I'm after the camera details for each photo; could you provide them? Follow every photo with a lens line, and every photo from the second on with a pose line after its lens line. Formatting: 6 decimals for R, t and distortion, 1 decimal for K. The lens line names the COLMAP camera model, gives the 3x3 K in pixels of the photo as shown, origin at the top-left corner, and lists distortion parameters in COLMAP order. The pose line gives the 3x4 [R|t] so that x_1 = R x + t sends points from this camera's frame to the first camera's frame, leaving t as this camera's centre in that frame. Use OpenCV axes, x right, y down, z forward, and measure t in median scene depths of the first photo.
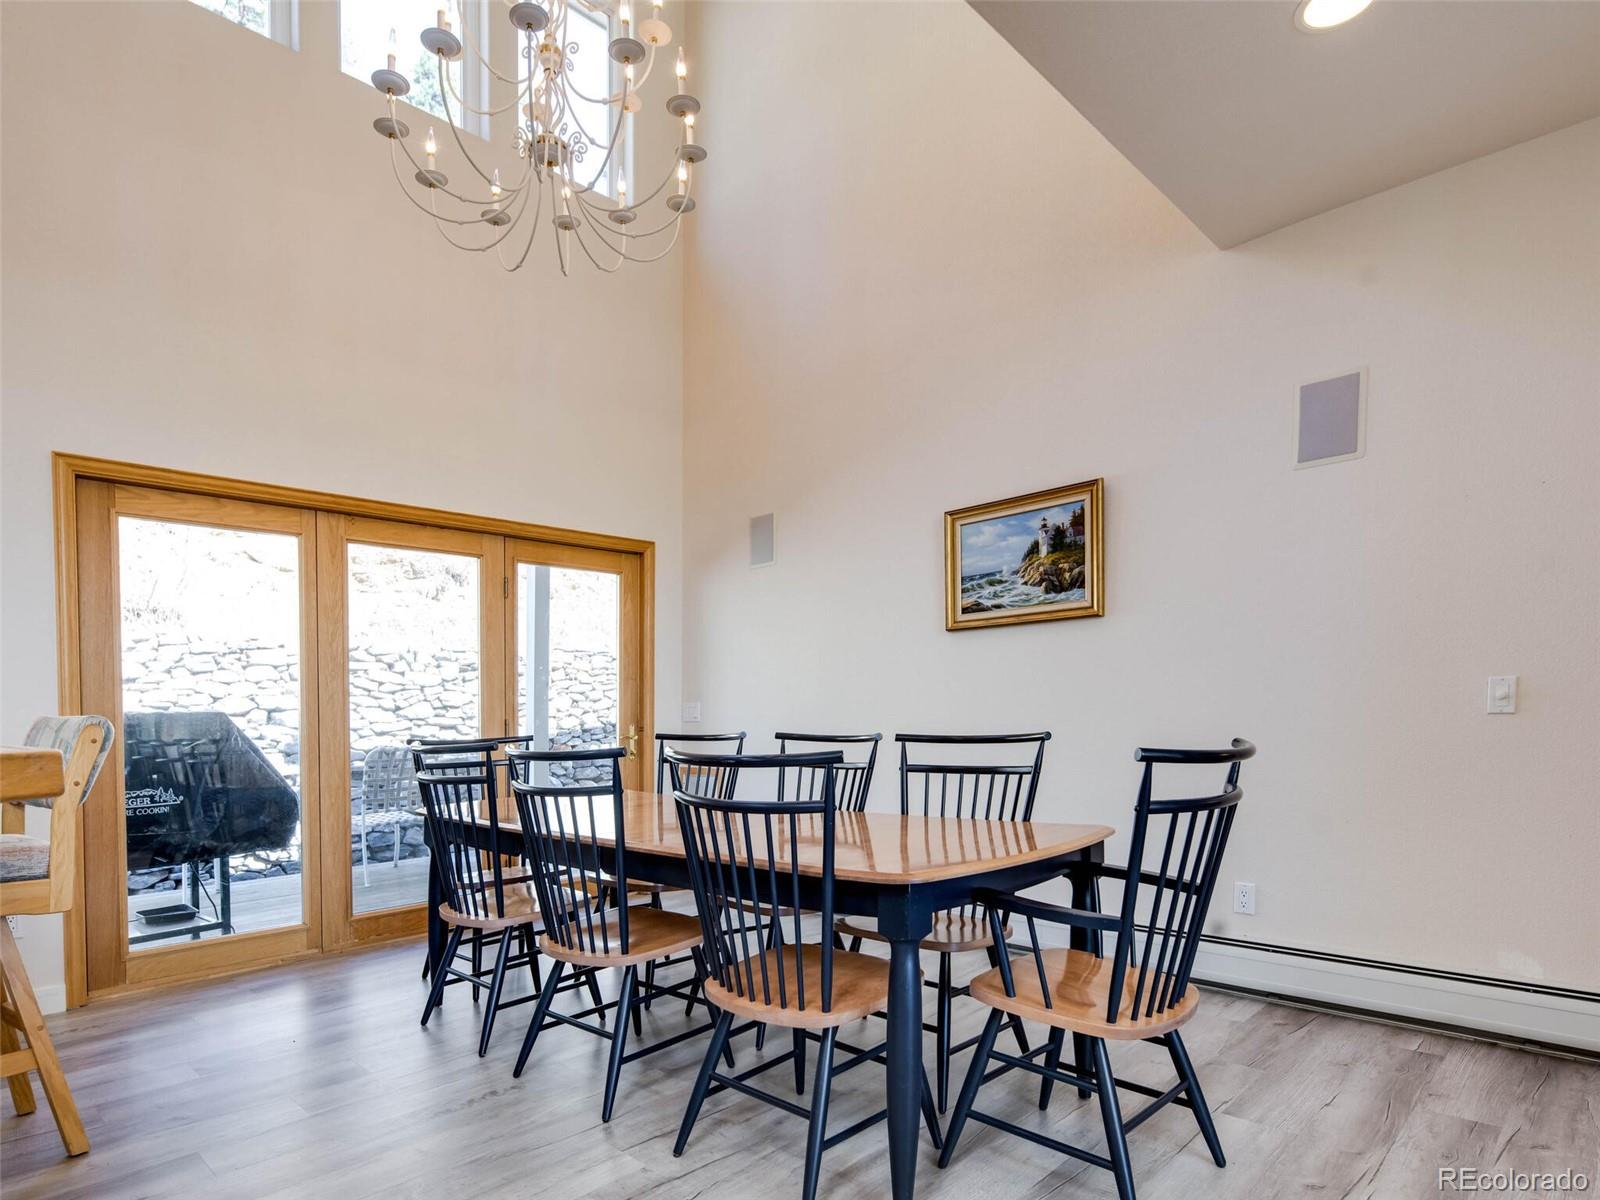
lens RADIAL K [[905.4, 0, 796.6], [0, 905.4, 704.1], [0, 0, 1]] dist [0.002475, -0.000195]
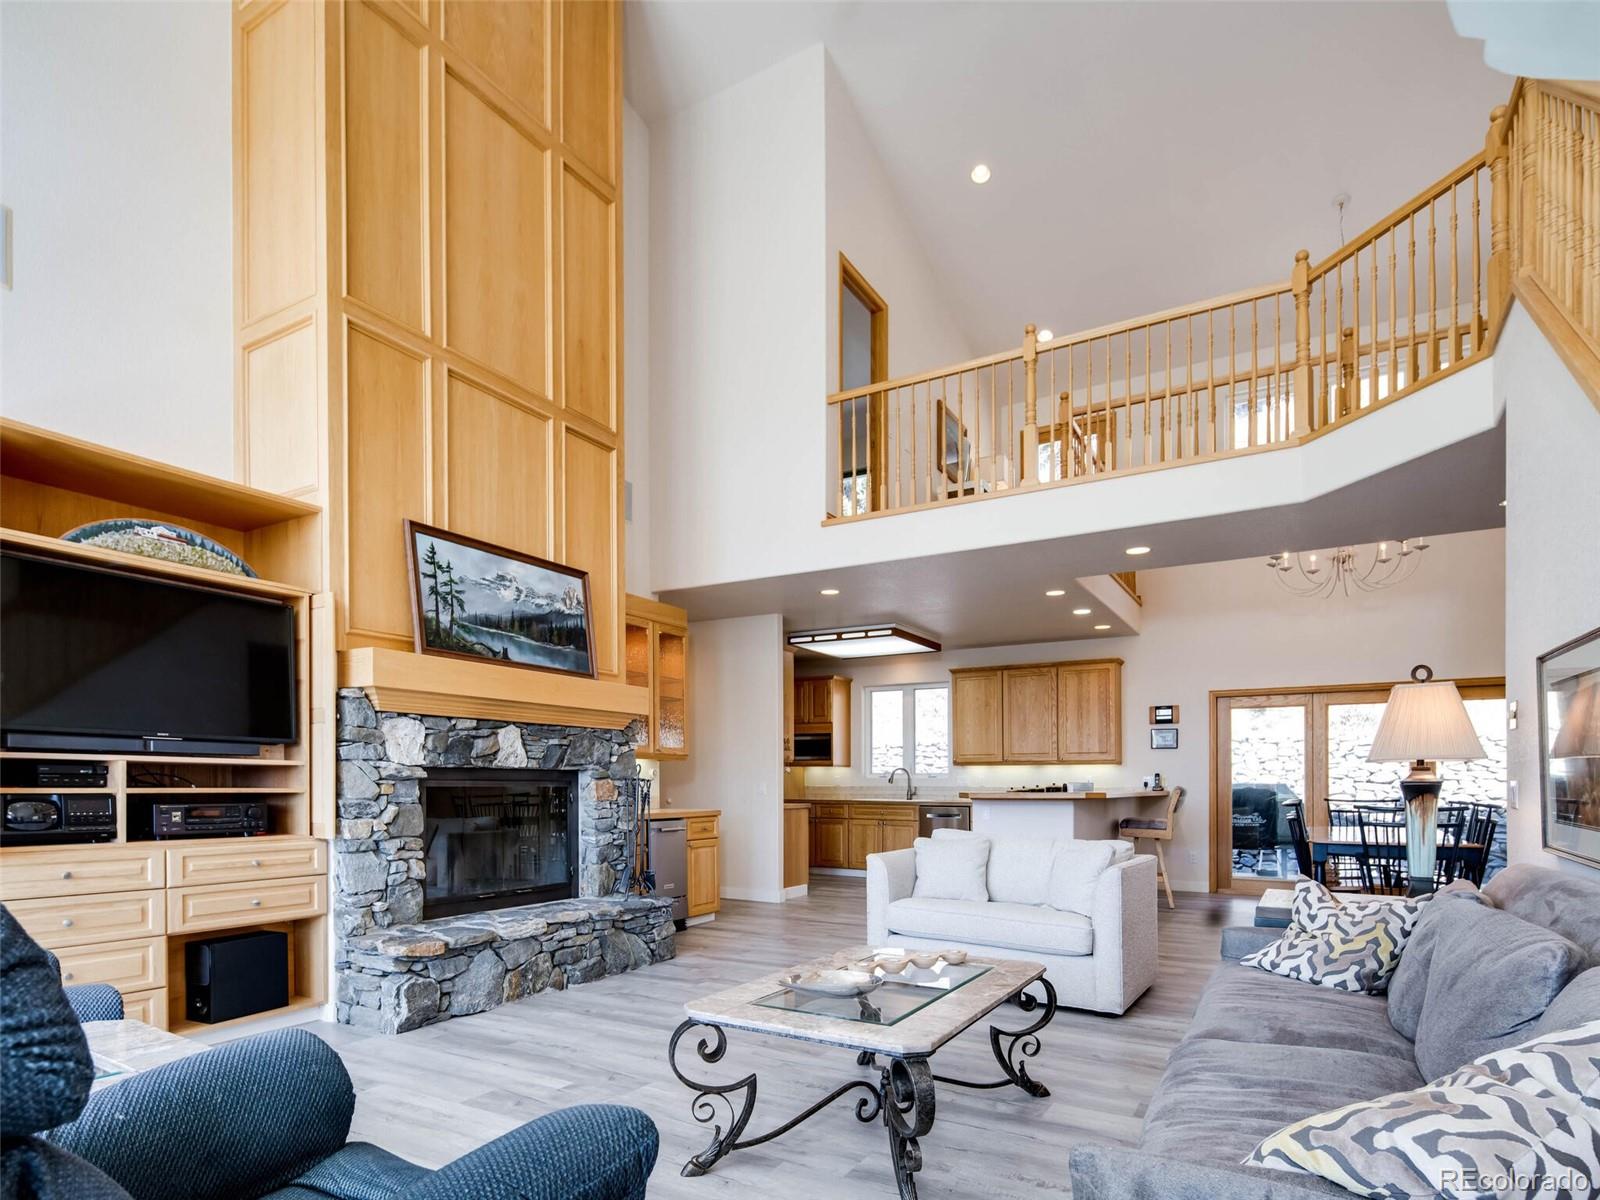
lens RADIAL K [[883.8, 0, 776.4], [0, 883.8, 785.9], [0, 0, 1]] dist [-0.000221, -0.000055]
pose [[0.216531, 0.020782, -0.976055, 1.294307], [0.002454, 0.999759, 0.021831, -0.038602], [0.976273, -0.007122, 0.216428, -0.742089]]
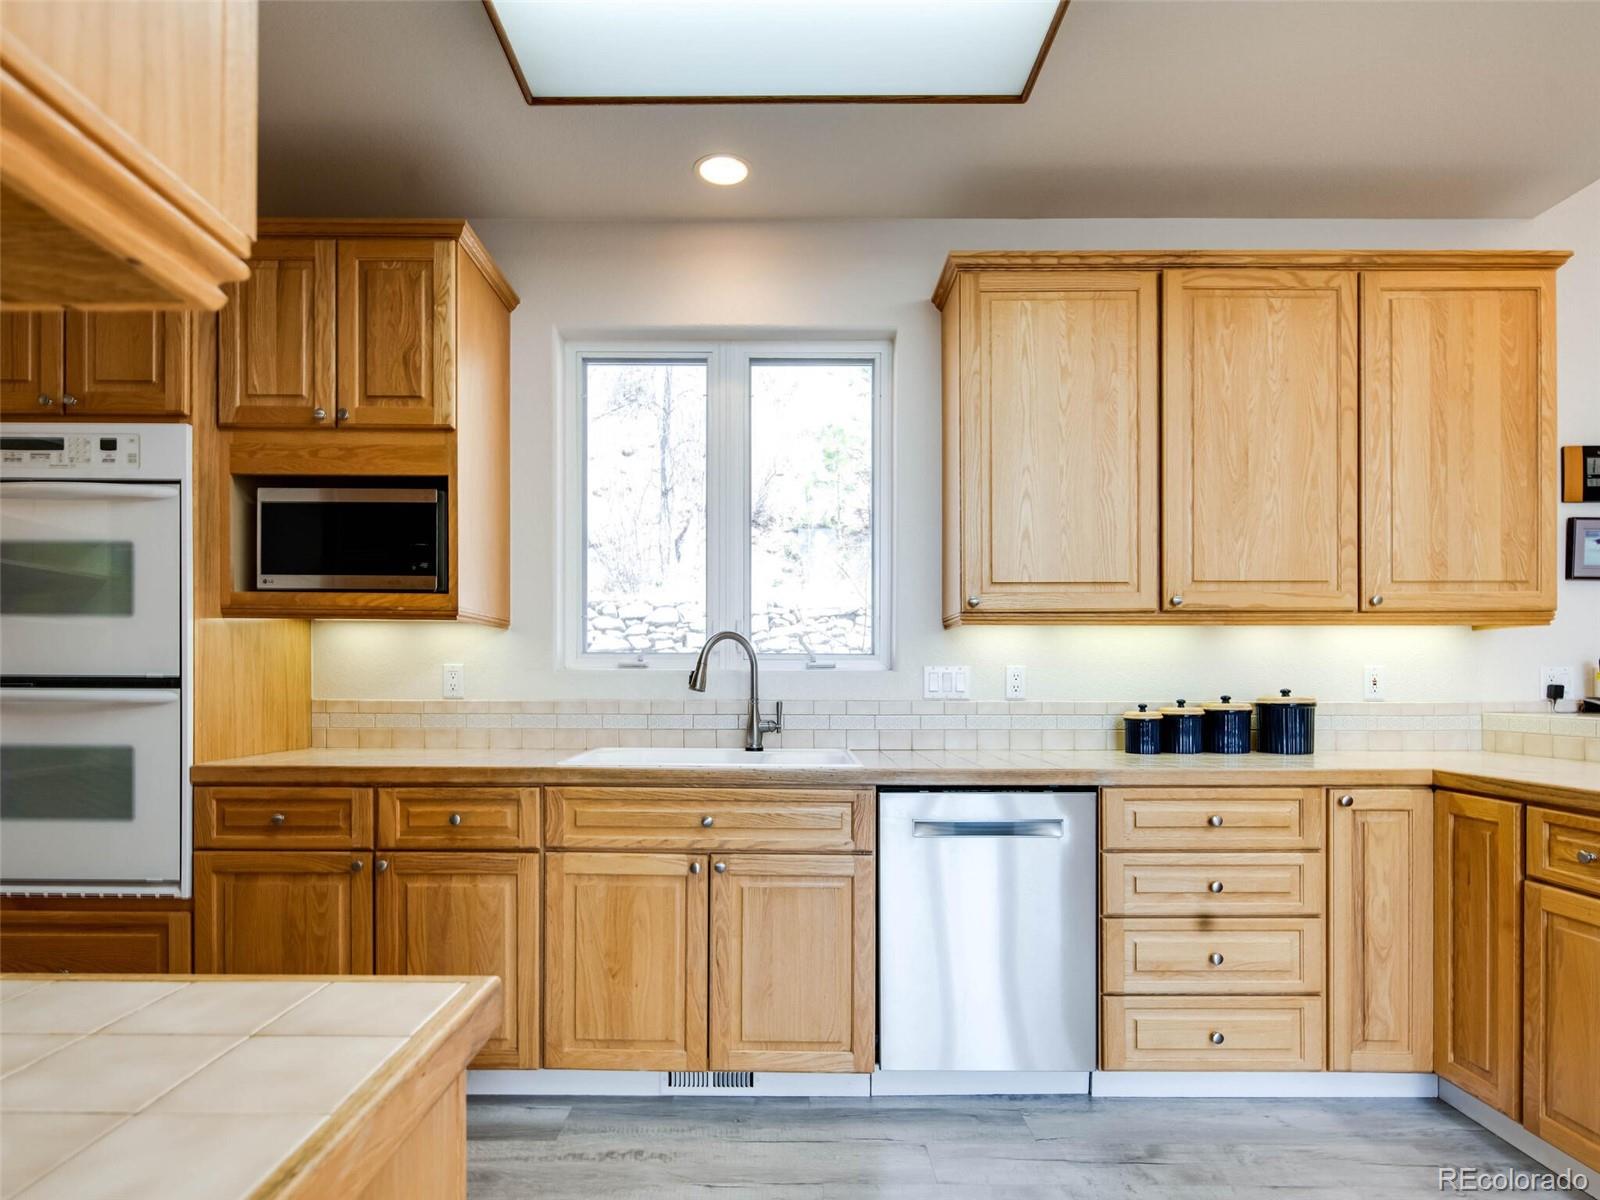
lens RADIAL K [[889.6, 0, 778.1], [0, 889.6, 695.8], [0, 0, 1]] dist [0.001563, -0.000604]
pose [[0.692971, 0.032231, -0.720244, -0.694497], [-0.007439, 0.999267, 0.037560, -0.009654], [0.720927, -0.020670, 0.692703, -0.263864]]
